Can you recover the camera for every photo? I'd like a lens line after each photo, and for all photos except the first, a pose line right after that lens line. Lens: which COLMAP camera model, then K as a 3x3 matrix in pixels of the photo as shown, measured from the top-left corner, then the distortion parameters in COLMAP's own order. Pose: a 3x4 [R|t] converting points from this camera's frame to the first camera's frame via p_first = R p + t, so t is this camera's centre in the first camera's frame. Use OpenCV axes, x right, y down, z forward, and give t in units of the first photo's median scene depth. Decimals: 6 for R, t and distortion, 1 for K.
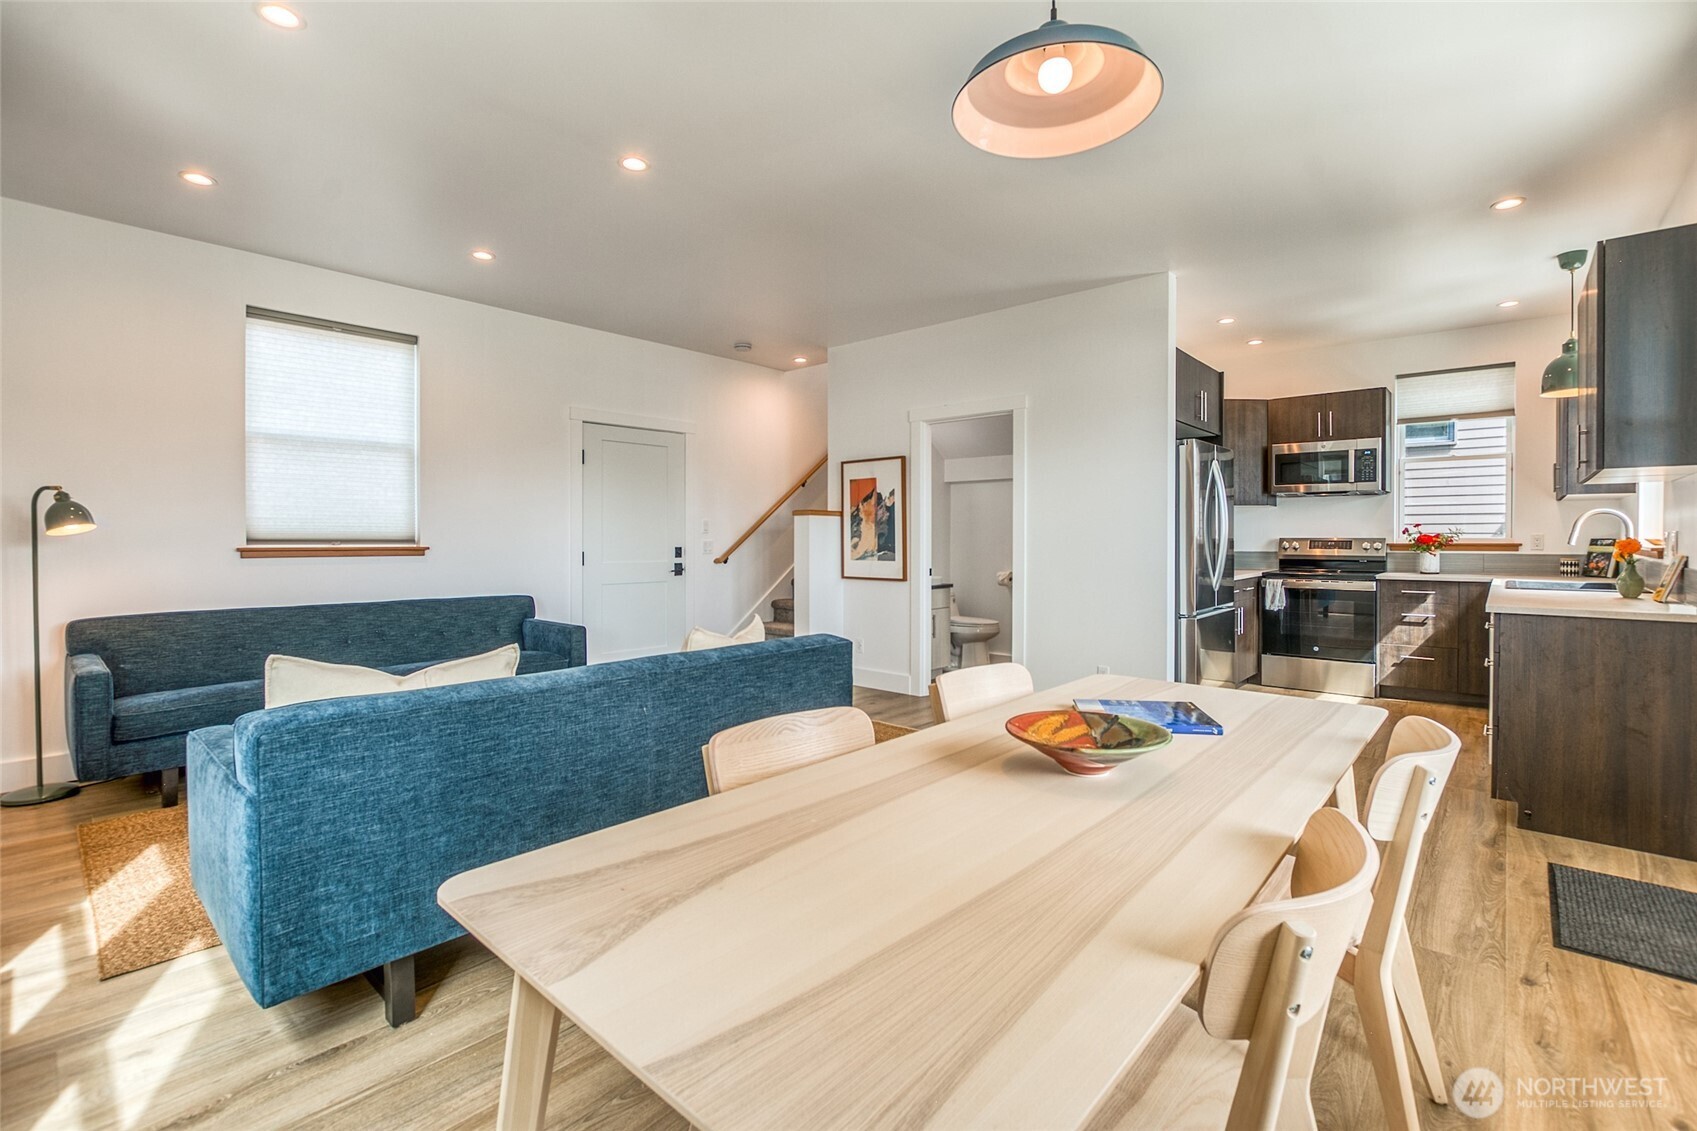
lens RADIAL K [[770.2, 0, 869.1], [0, 770.2, 542.4], [0, 0, 1]] dist [-0.006368, 0.000567]
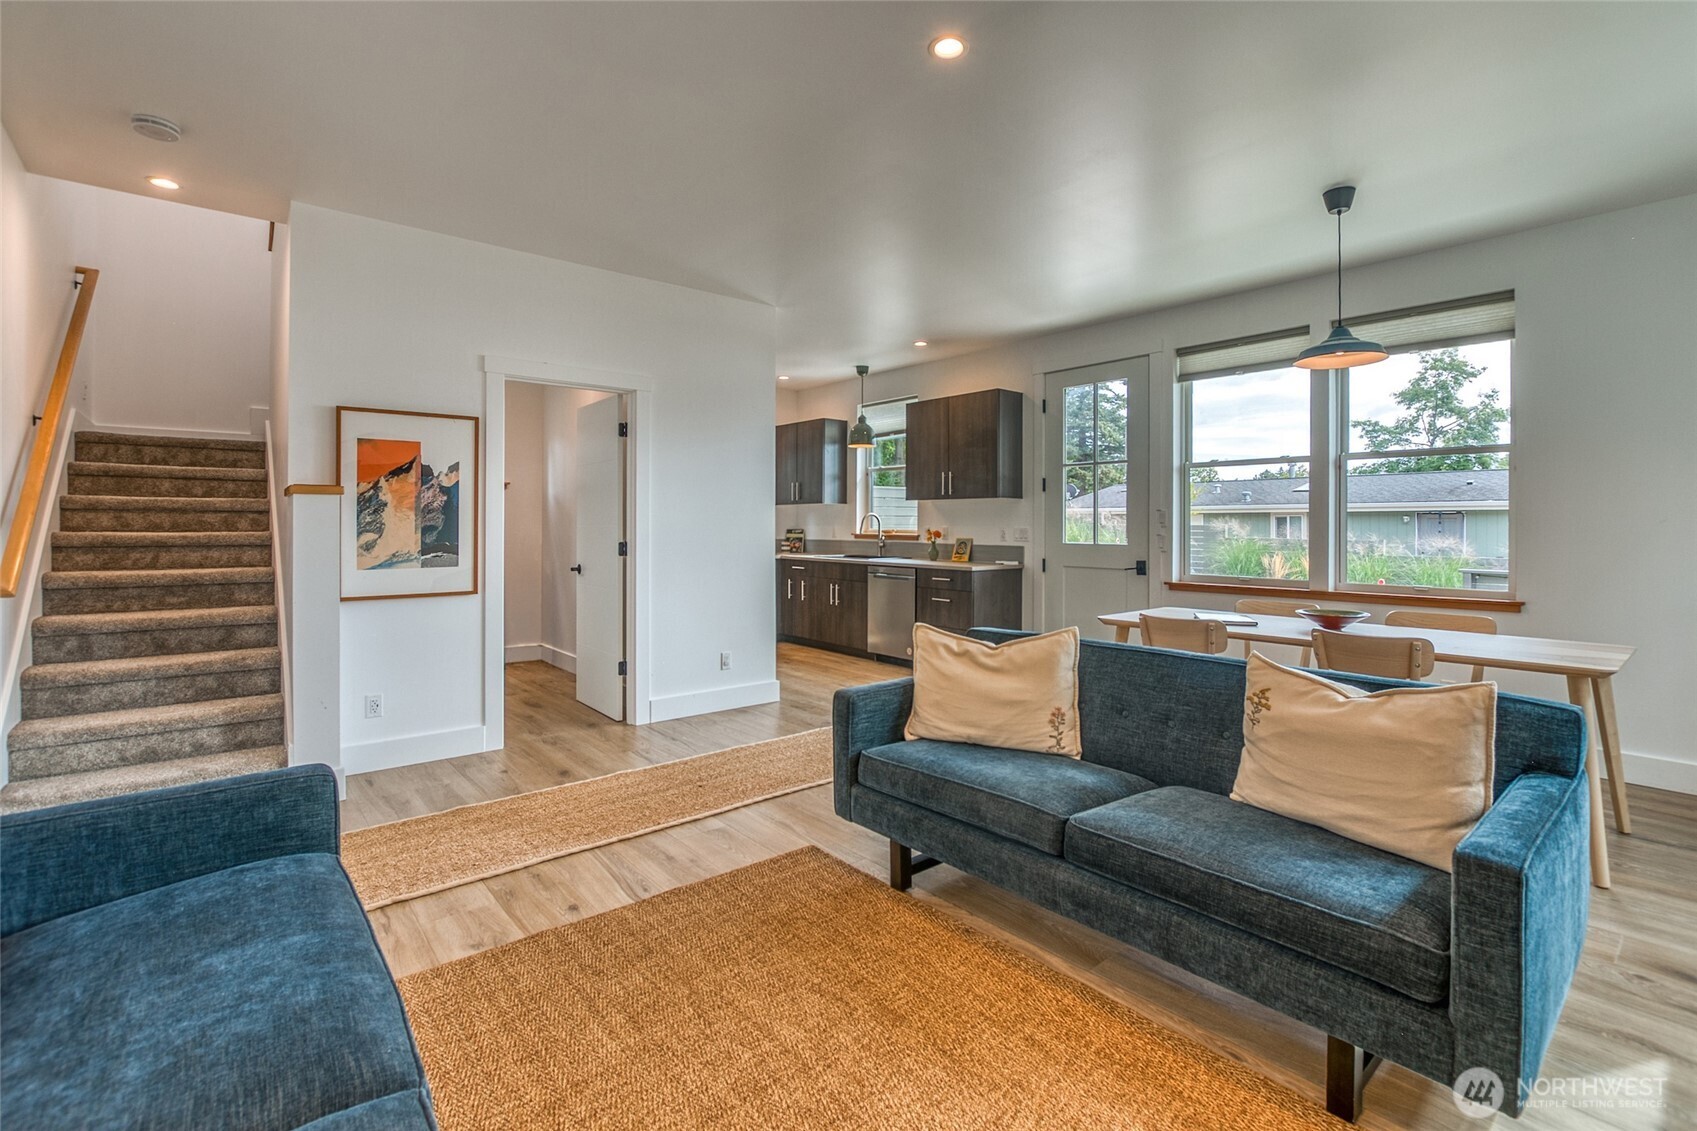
lens RADIAL K [[770.2, 0, 869.1], [0, 770.2, 542.4], [0, 0, 1]] dist [-0.006368, 0.000567]
pose [[0.140486, -0.021563, 0.989848, -0.598796], [0.007548, 0.999757, 0.020708, -0.008873], [-0.990054, 0.004562, 0.140614, 0.536575]]
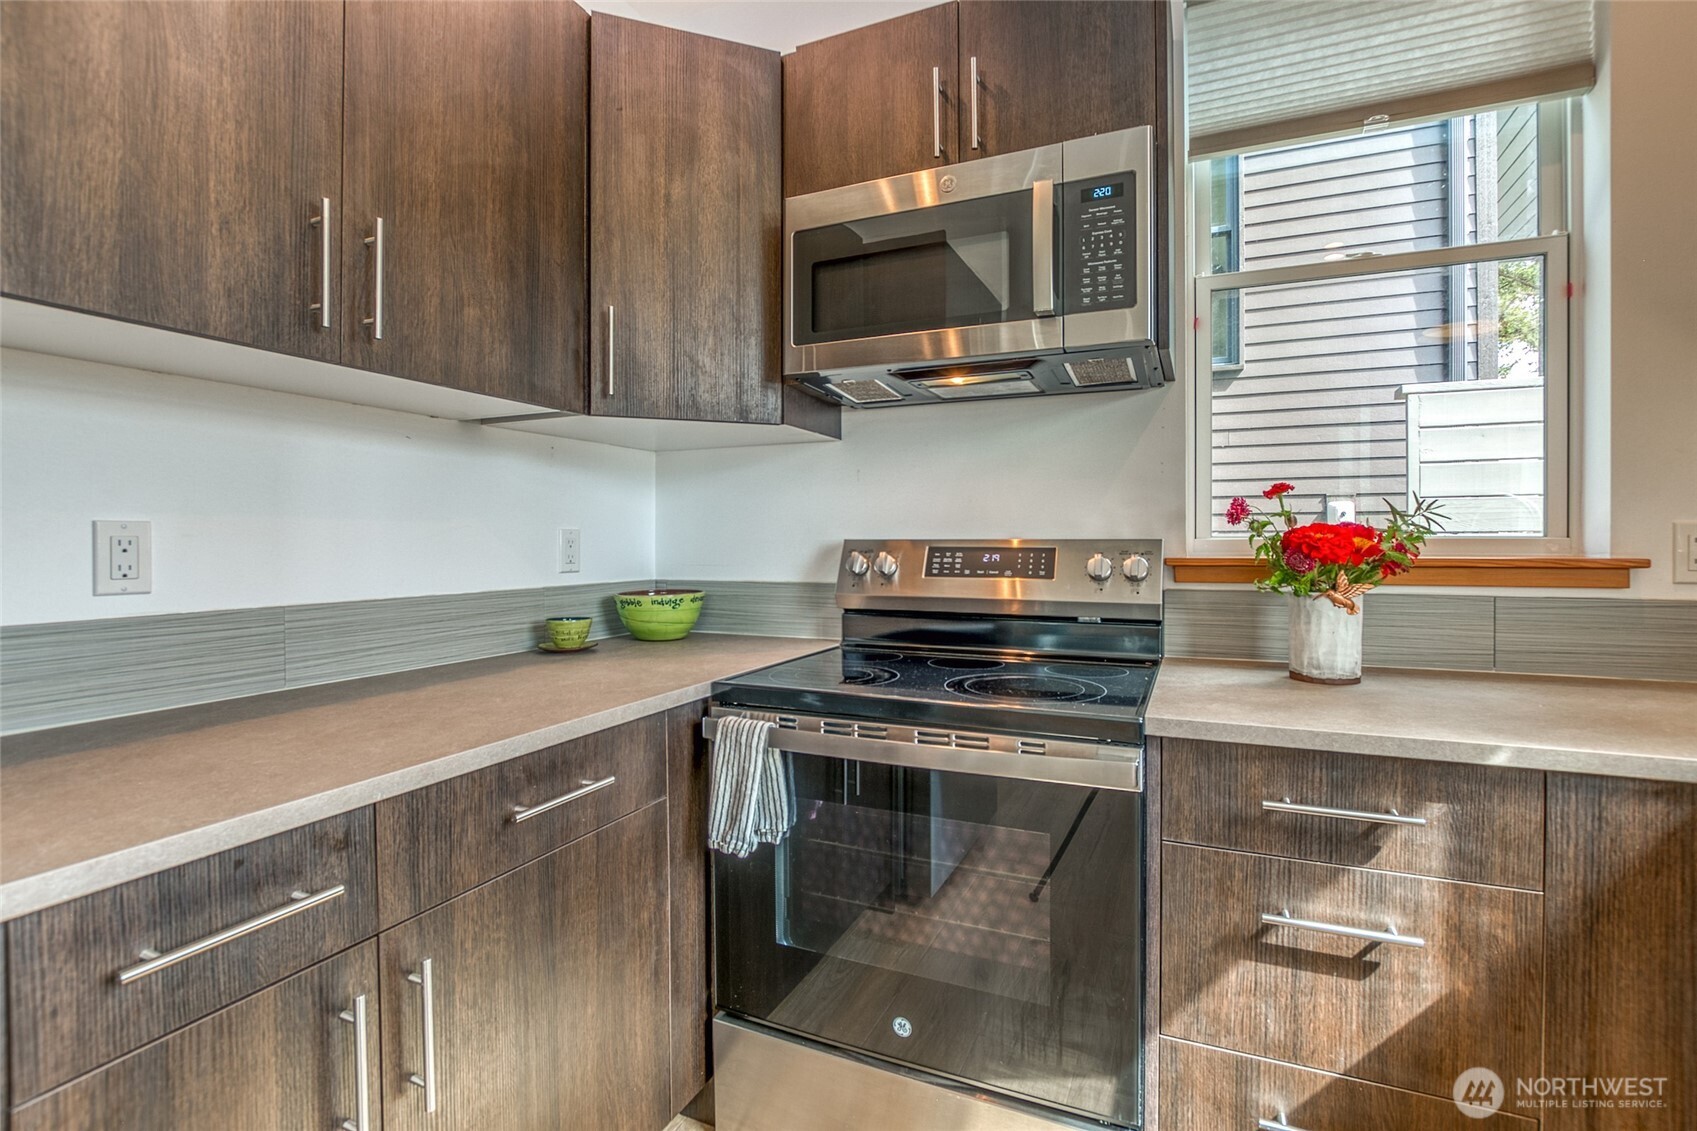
lens RADIAL K [[725.5, 0, 842.5], [0, 725.5, 536.8], [0, 0, 1]] dist [-0.016766, 0.000044]
pose [[0.971704, 0.000514, 0.236200, 0.507908], [0.003852, 0.999830, -0.018023, -0.002280], [-0.236169, 0.018422, 0.971537, 0.787636]]
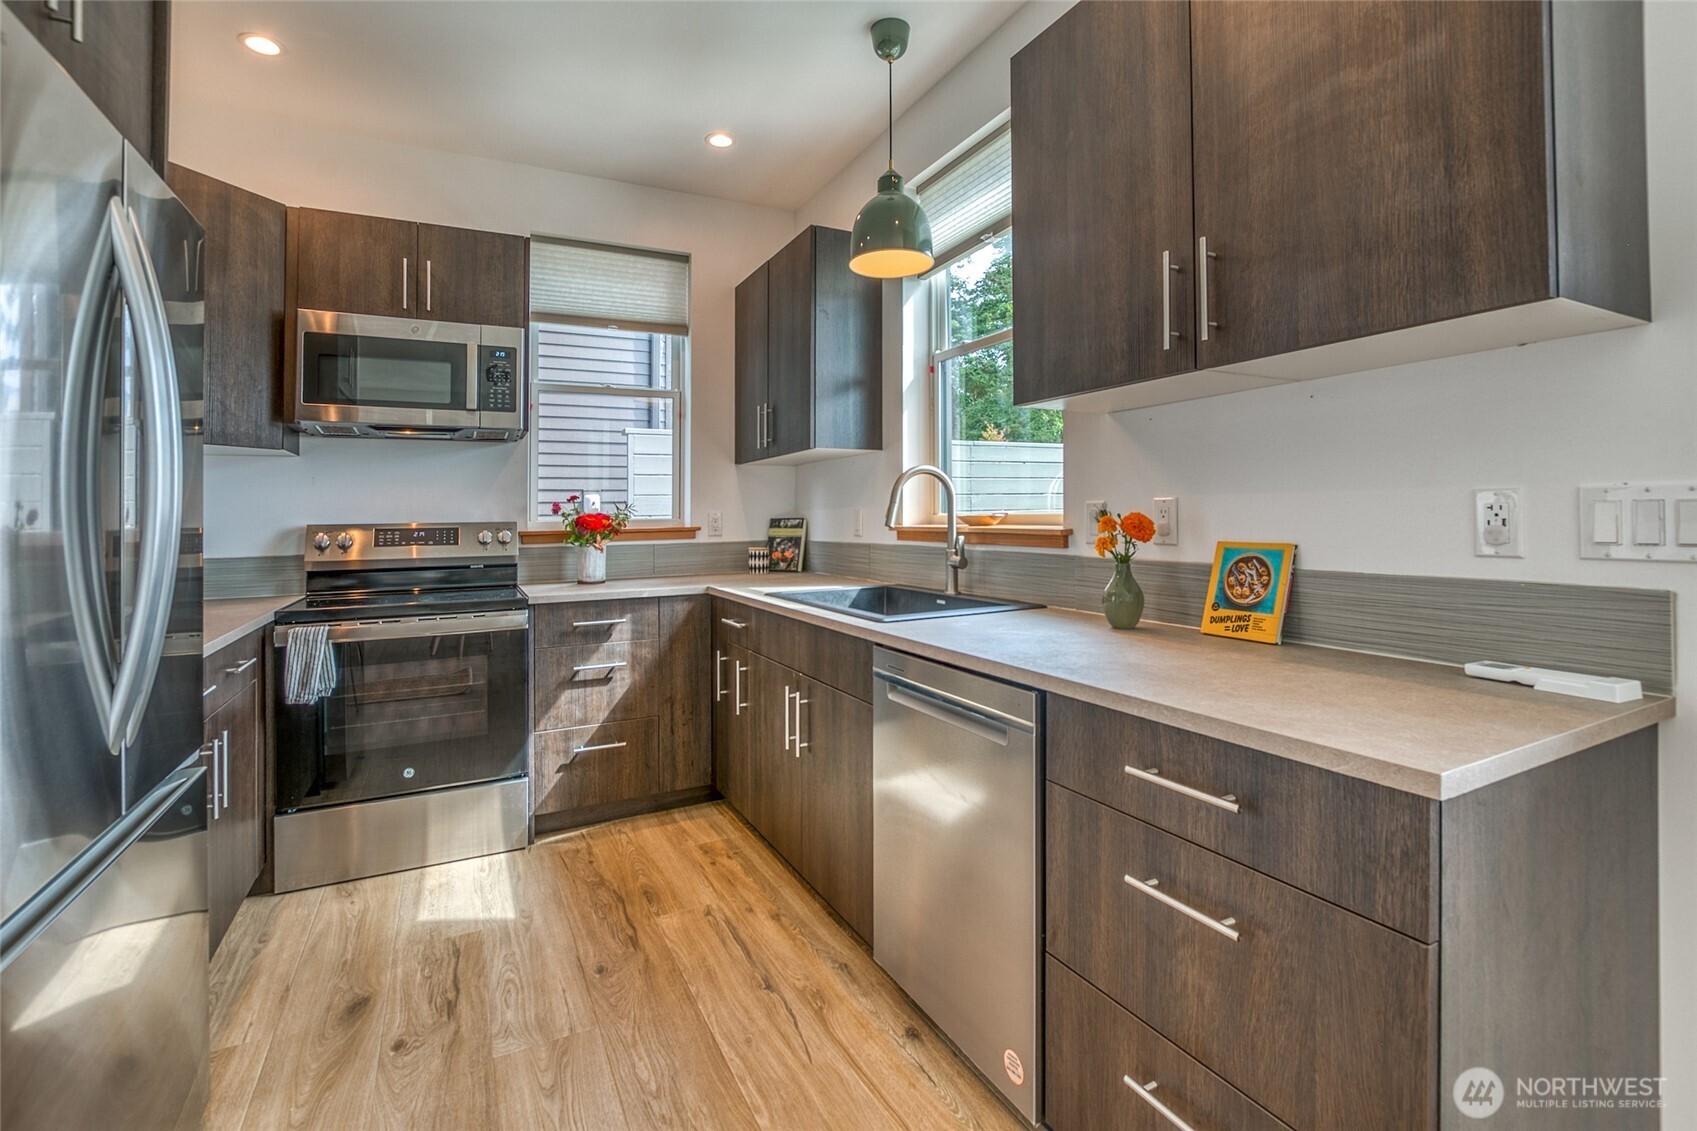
lens RADIAL K [[770.2, 0, 840.2], [0, 770.2, 493.3], [0, 0, 1]] dist [-0.003560, -0.019176]
pose [[0.395575, 0.023751, 0.918127, 0.268666], [0.023395, 0.999081, -0.035926, -0.001029], [-0.918136, 0.035691, 0.394655, 0.587001]]
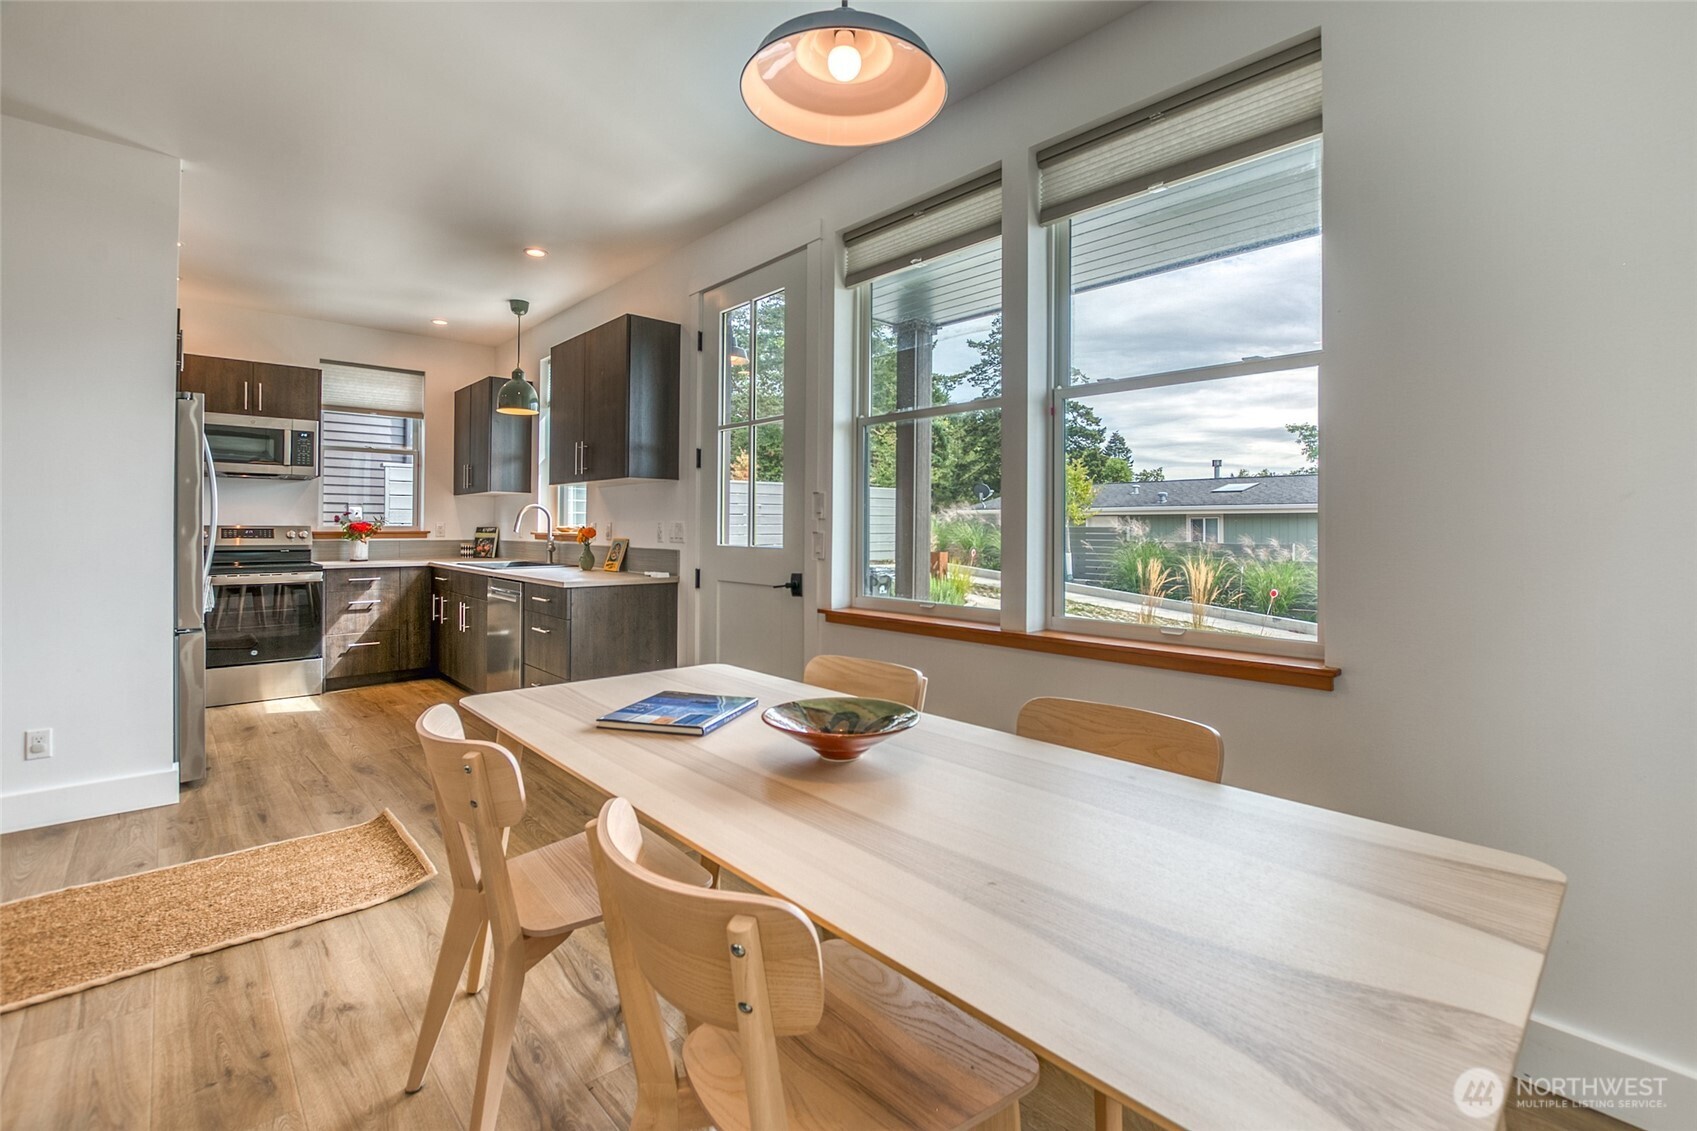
lens RADIAL K [[751.6, 0, 859.4], [0, 751.6, 534.9], [0, 0, 1]] dist [-0.012636, -0.000032]
pose [[0.116047, -0.006166, 0.993225, -0.176039], [0.004283, 0.999975, 0.005707, 0.003104], [-0.993235, 0.003591, 0.116070, 0.217291]]
